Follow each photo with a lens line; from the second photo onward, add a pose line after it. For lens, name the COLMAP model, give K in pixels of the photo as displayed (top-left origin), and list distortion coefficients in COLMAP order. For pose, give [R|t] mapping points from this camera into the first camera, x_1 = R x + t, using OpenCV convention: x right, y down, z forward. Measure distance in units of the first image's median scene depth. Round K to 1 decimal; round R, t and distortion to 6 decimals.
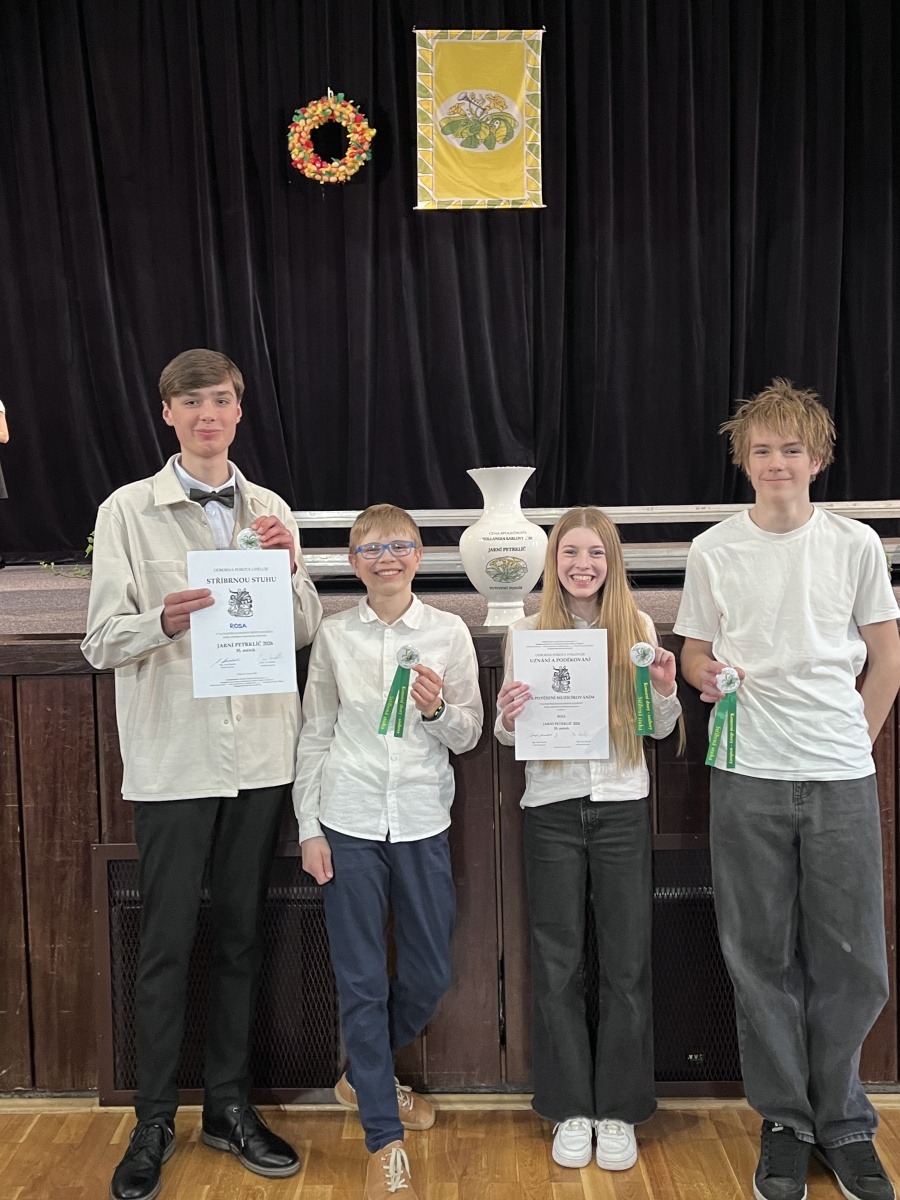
lens RADIAL K [[1295.0, 0, 446.9], [0, 1295.0, 605.5], [0, 0, 1]] dist [0.012784, 0.000000]
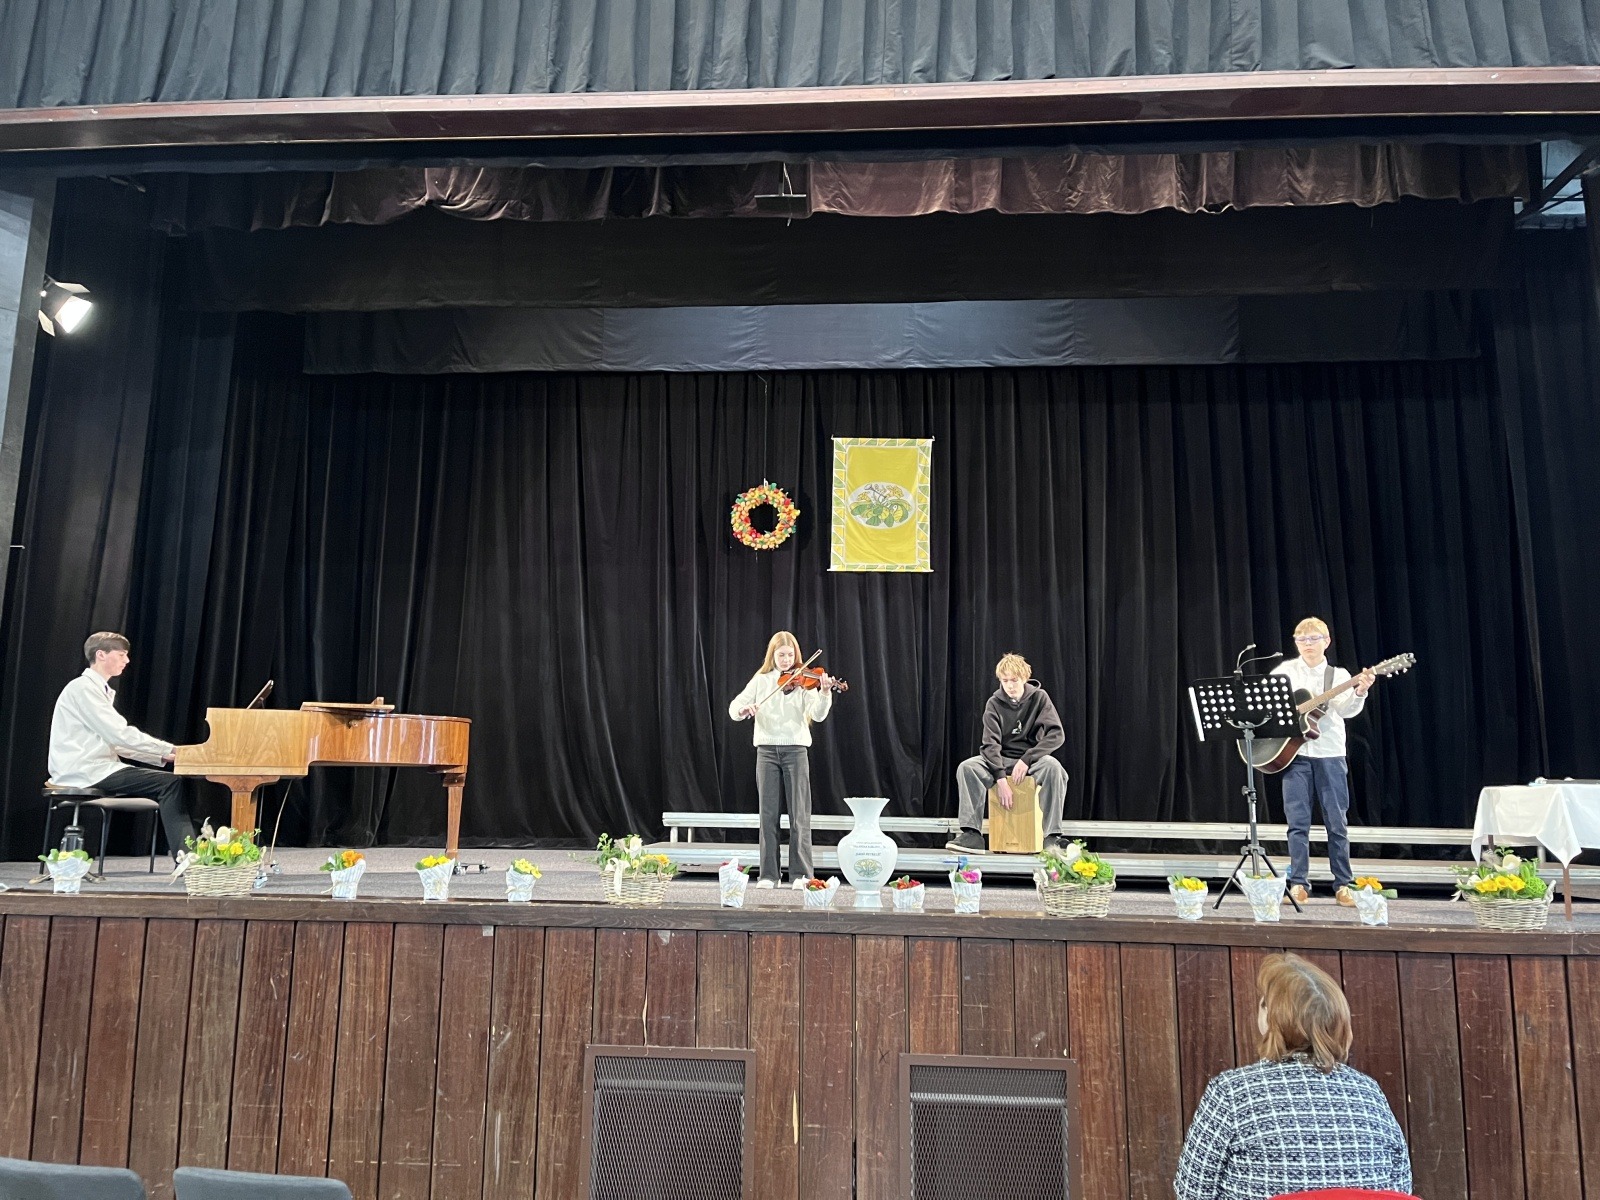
lens RADIAL K [[1187.0, 0, 791.5], [0, 1187.0, 611.4], [0, 0, 1]] dist [0.068967, -0.024560]
pose [[0.997922, 0.026318, -0.058822, 0.008415], [-0.039351, 0.971718, -0.232841, 0.002210], [0.051030, 0.234672, 0.970734, -0.111850]]
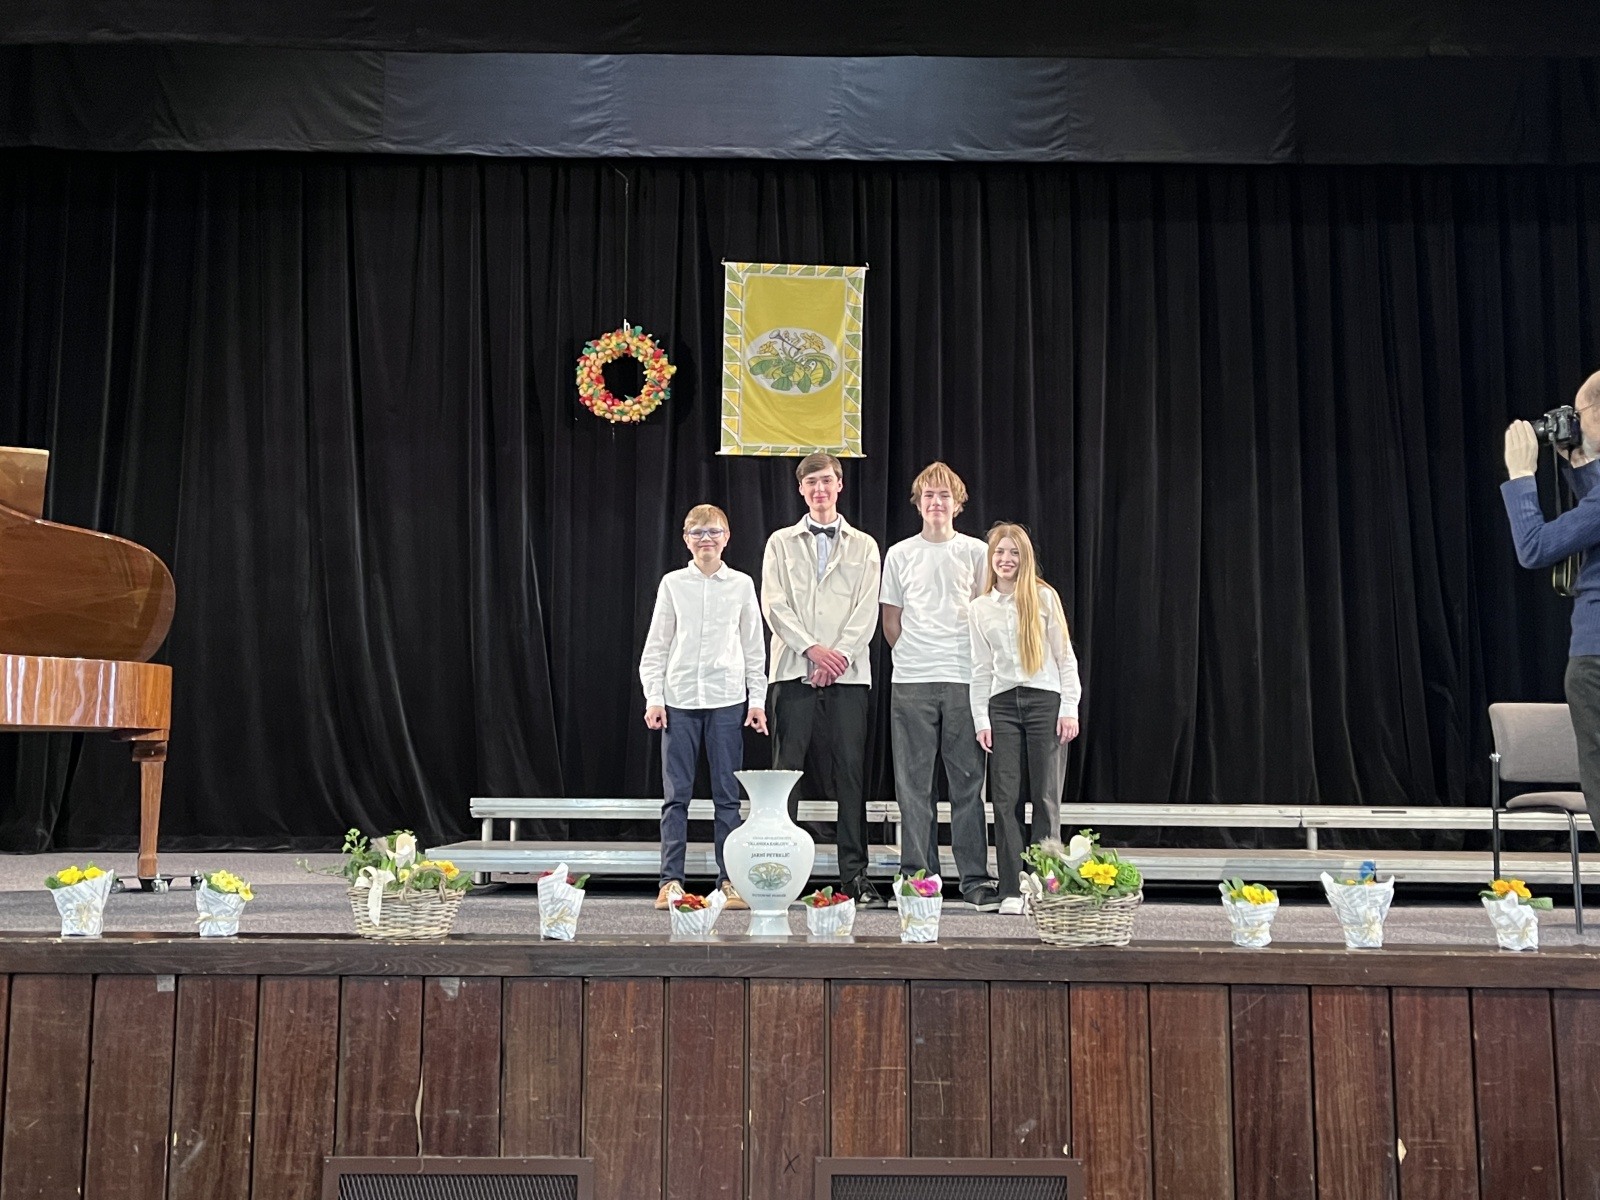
lens RADIAL K [[1628.4, 0, 806.5], [0, 1628.4, 605.2], [0, 0, 1]] dist [0.063700, 0.000000]
pose [[0.999133, 0.031448, 0.027268, 0.009106], [-0.025812, 0.982056, -0.186815, 0.000262], [-0.032654, 0.185949, 0.982017, -0.070224]]
